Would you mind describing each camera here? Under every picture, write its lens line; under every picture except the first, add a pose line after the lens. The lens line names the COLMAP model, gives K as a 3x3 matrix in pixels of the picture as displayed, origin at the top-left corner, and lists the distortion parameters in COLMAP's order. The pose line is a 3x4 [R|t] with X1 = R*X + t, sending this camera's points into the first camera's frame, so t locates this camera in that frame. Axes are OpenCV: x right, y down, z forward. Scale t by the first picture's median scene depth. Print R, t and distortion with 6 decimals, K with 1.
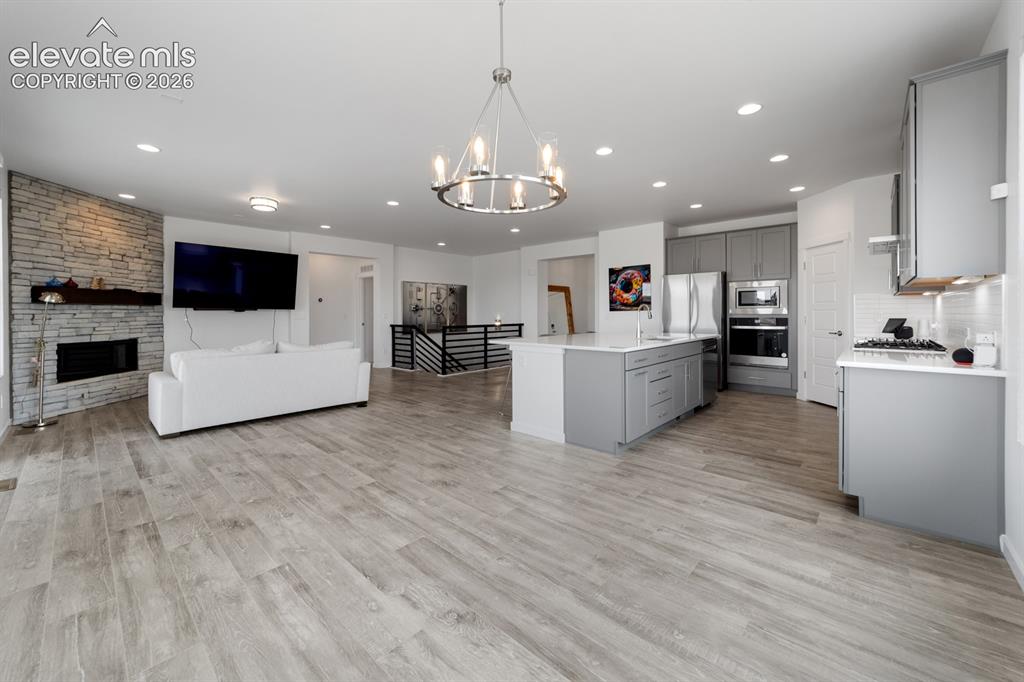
lens RADIAL K [[400.0, 0, 515.3], [0, 400.0, 313.3], [0, 0, 1]] dist [-0.001219, -0.000067]
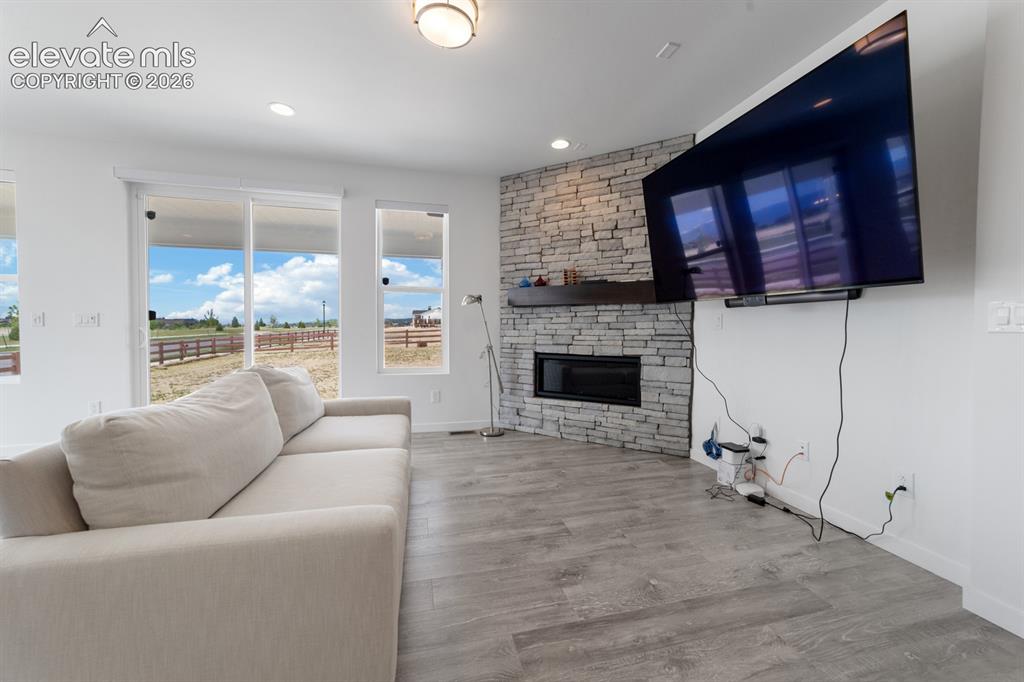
lens RADIAL K [[398.0, 0, 512.0], [0, 398.0, 341.0], [0, 0, 1]] dist [-0.000988, -0.000049]
pose [[-0.563264, 0.020047, -0.826033, -0.294269], [-0.005616, 0.999590, 0.028089, 0.020588], [0.826258, 0.020461, -0.562921, 1.088443]]
